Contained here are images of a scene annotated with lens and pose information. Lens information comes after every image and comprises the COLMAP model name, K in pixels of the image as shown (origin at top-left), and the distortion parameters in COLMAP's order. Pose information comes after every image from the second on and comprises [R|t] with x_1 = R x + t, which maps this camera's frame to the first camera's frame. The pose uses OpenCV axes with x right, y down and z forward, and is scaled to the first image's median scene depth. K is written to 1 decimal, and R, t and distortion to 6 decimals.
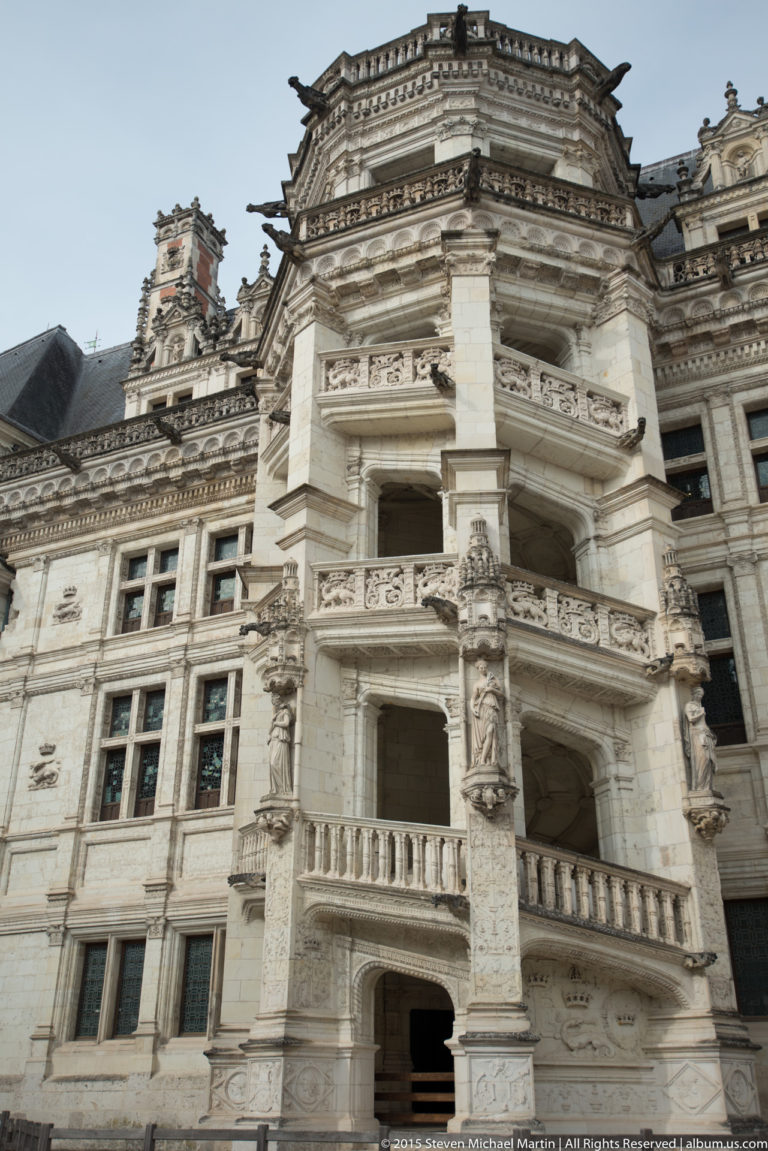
lens RADIAL K [[1091.9, 0, 381.2], [0, 1091.9, 568.6], [0, 0, 1]] dist [0.054637, 0.011268]
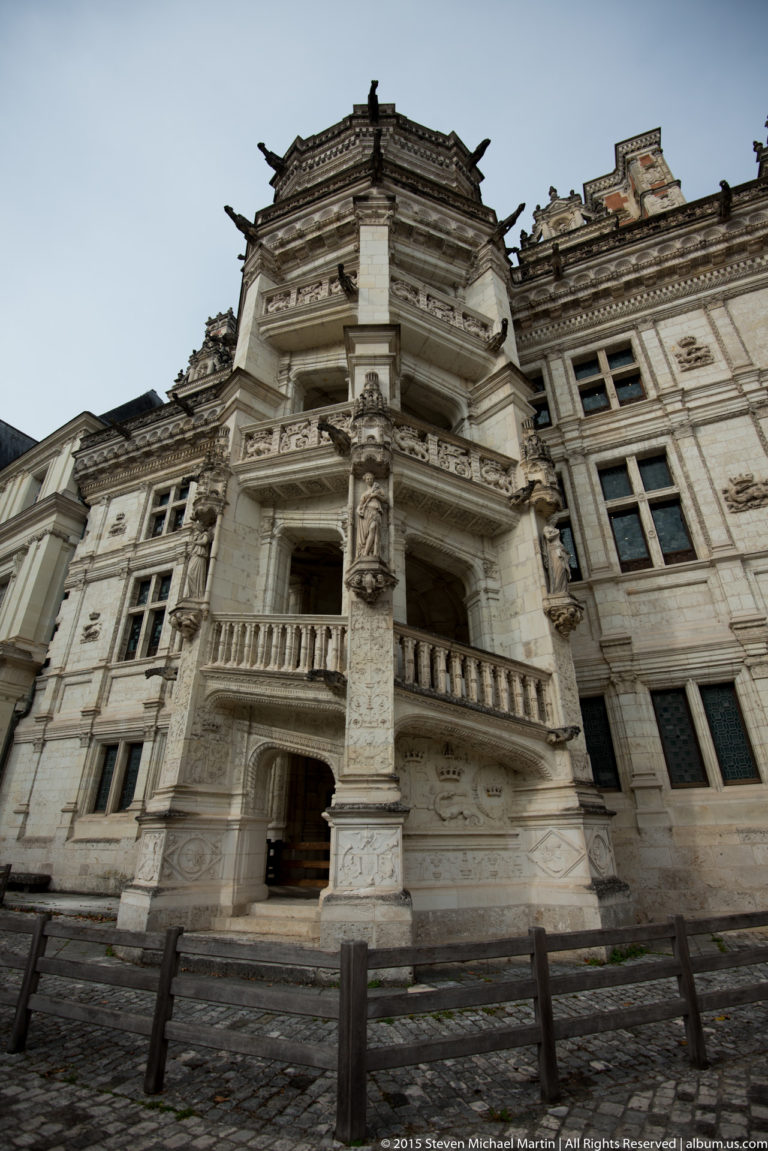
lens RADIAL K [[522.2, 0, 384.0], [0, 522.2, 575.5], [0, 0, 1]] dist [-0.008161, -0.000789]
pose [[0.999233, 0.009464, 0.037990, 0.073341], [-0.008466, 0.999617, -0.026346, 0.167726], [-0.038224, 0.026005, 0.998931, 0.388035]]
